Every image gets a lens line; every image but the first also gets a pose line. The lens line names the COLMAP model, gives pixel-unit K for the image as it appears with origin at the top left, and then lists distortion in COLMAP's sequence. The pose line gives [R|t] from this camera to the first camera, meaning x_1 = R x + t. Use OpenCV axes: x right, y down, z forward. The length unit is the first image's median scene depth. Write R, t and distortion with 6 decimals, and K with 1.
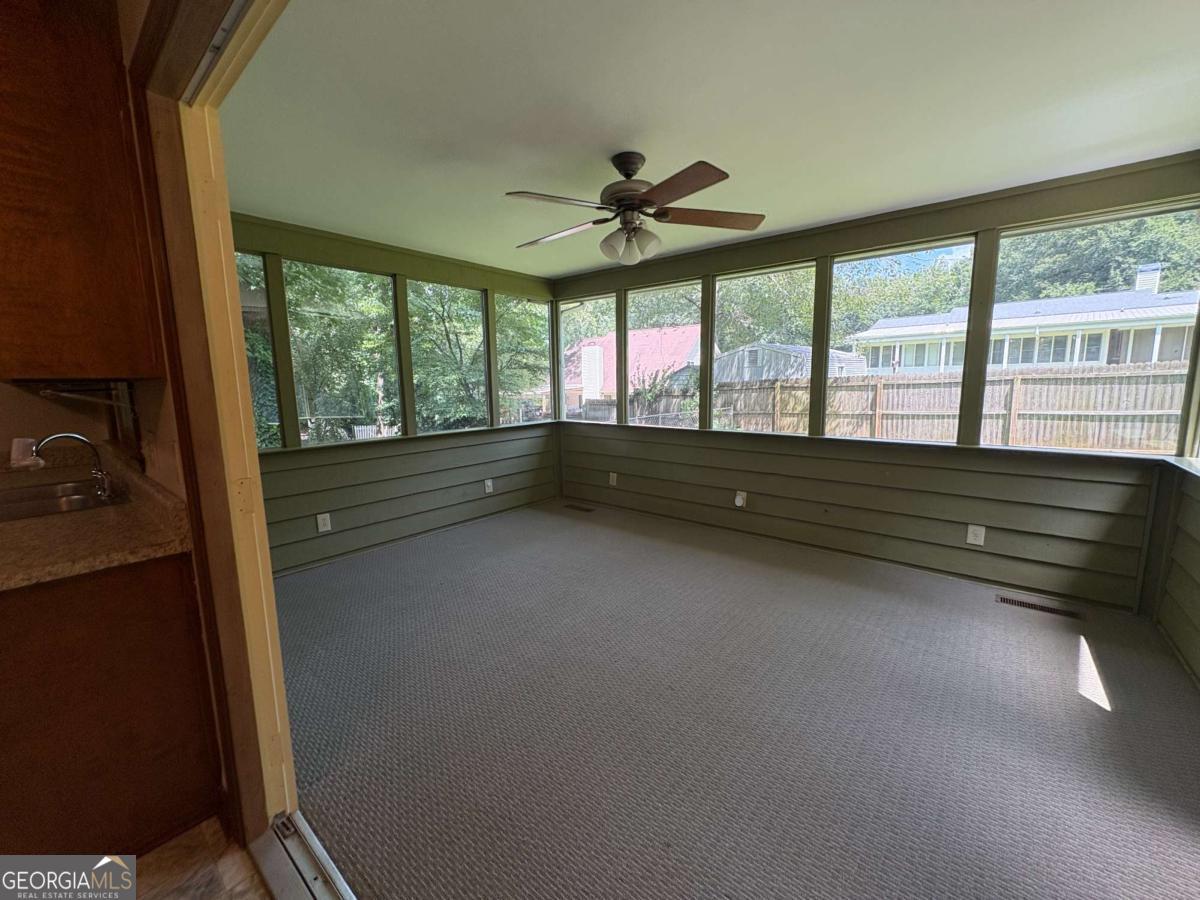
lens RADIAL K [[479.4, 0, 599.6], [0, 479.4, 457.7], [0, 0, 1]] dist [0.000673, 0.000222]
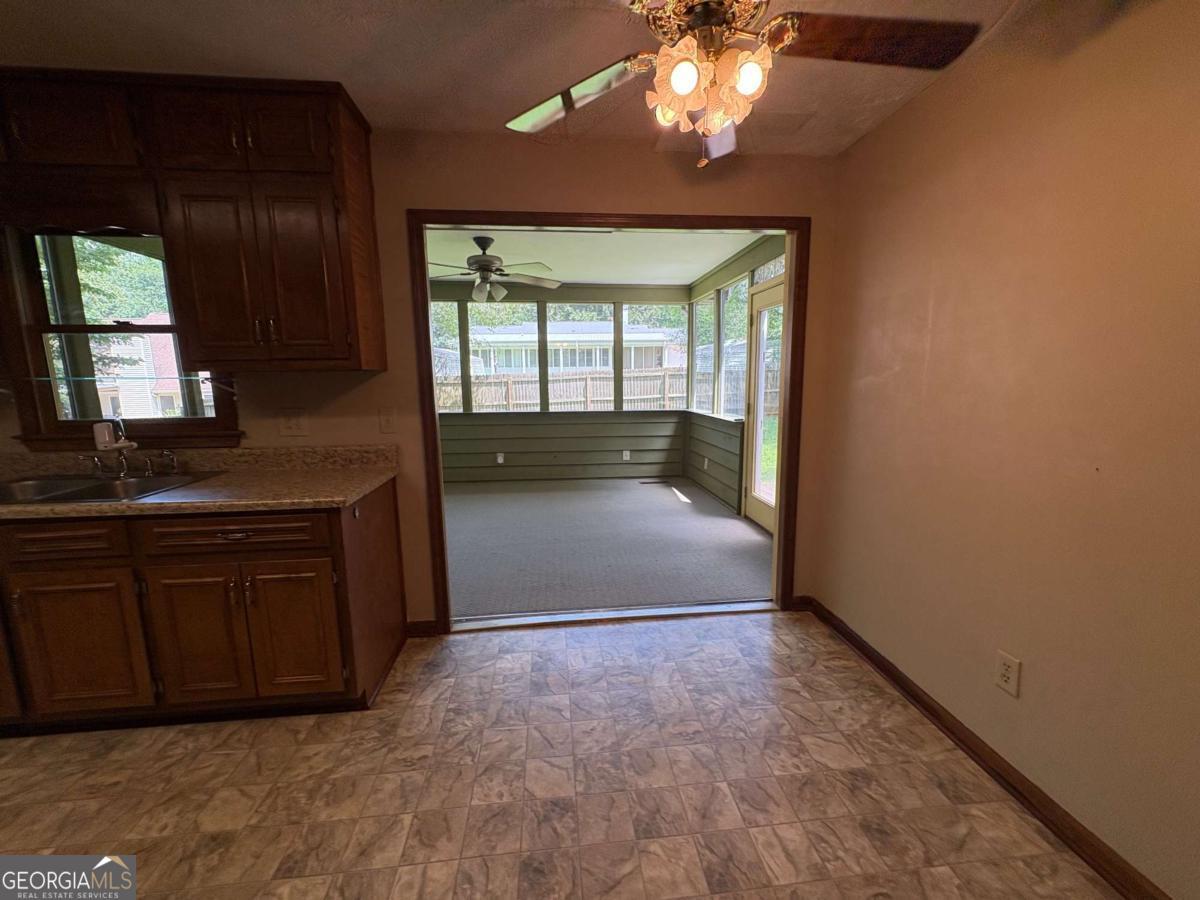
lens RADIAL K [[479.4, 0, 599.6], [0, 479.4, 457.7], [0, 0, 1]] dist [0.000673, 0.000222]
pose [[0.697623, -0.114079, 0.707325, -0.196925], [0.111599, 0.992494, 0.050003, 0.016835], [-0.707720, 0.044054, 0.705118, -0.090292]]
